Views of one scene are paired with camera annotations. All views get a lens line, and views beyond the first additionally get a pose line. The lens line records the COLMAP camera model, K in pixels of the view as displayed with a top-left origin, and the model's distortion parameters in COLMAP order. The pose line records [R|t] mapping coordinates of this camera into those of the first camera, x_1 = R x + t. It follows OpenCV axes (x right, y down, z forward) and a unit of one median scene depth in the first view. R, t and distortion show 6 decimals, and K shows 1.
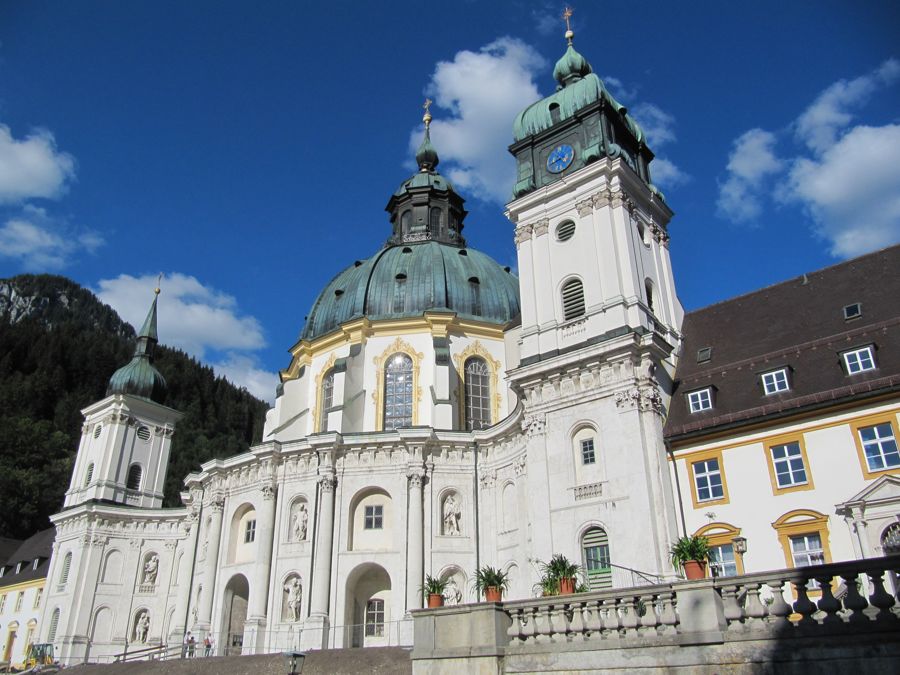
lens RADIAL K [[737.0, 0, 449.4], [0, 737.0, 340.6], [0, 0, 1]] dist [-0.050238, -0.005316]
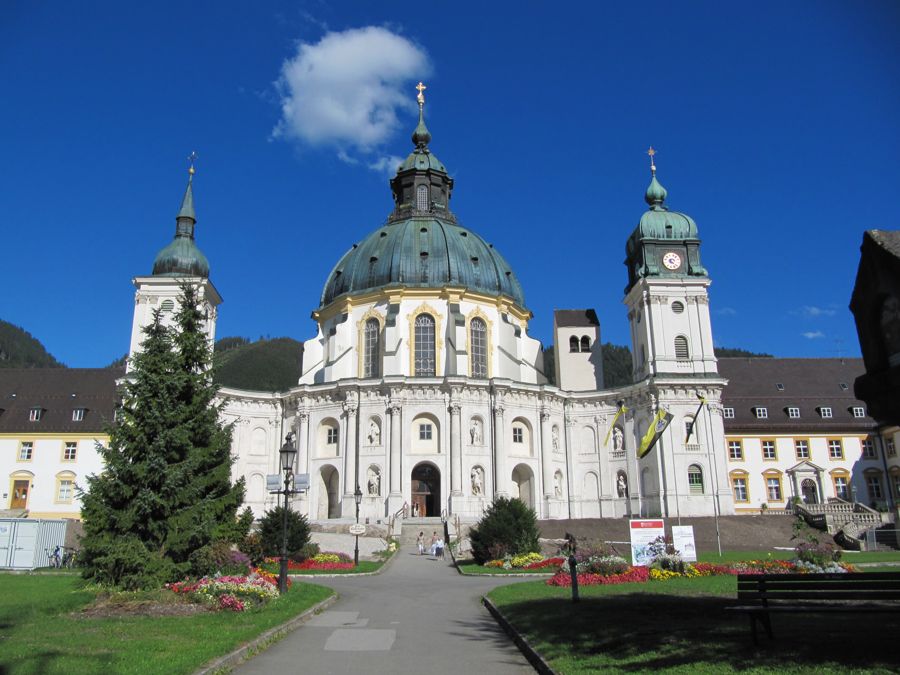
lens RADIAL K [[737.0, 0, 450.0], [0, 737.0, 334.7], [0, 0, 1]] dist [-0.050238, -0.005316]
pose [[0.750728, 0.193169, 0.631738, -1.595822], [-0.288352, 0.956203, 0.050282, -0.009956], [-0.594357, -0.219911, 0.773549, -0.134778]]
